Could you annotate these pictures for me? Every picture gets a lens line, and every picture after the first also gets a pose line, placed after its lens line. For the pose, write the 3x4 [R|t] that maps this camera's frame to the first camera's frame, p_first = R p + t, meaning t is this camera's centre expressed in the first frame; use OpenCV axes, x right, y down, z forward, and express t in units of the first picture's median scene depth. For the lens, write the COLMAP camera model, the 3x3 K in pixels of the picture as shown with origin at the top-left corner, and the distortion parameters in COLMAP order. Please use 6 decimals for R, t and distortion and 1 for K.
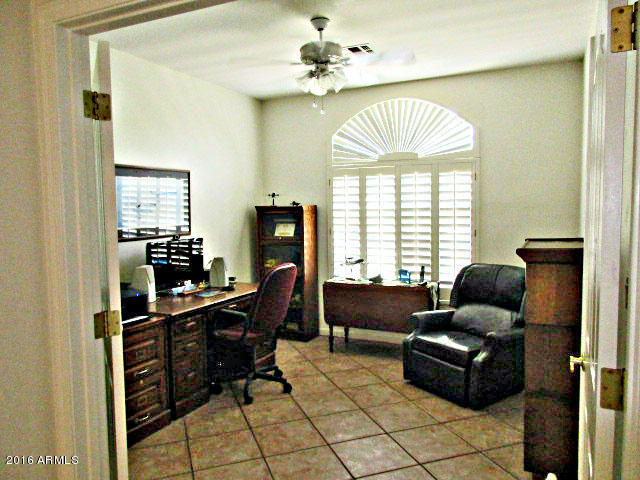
lens RADIAL K [[481.1, 0, 320.0], [0, 481.1, 240.0], [0, 0, 1]] dist [0.002418, -0.000597]
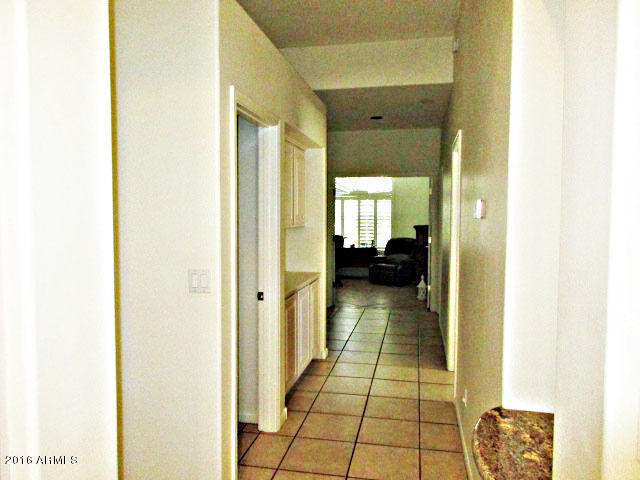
lens RADIAL K [[481.1, 0, 320.0], [0, 481.1, 240.0], [0, 0, 1]] dist [0.002418, -0.000597]
pose [[0.971890, 0.008167, 0.235293, -0.553467], [-0.001812, 0.999628, -0.027213, 0.112214], [-0.235427, 0.026022, 0.971544, -1.154735]]
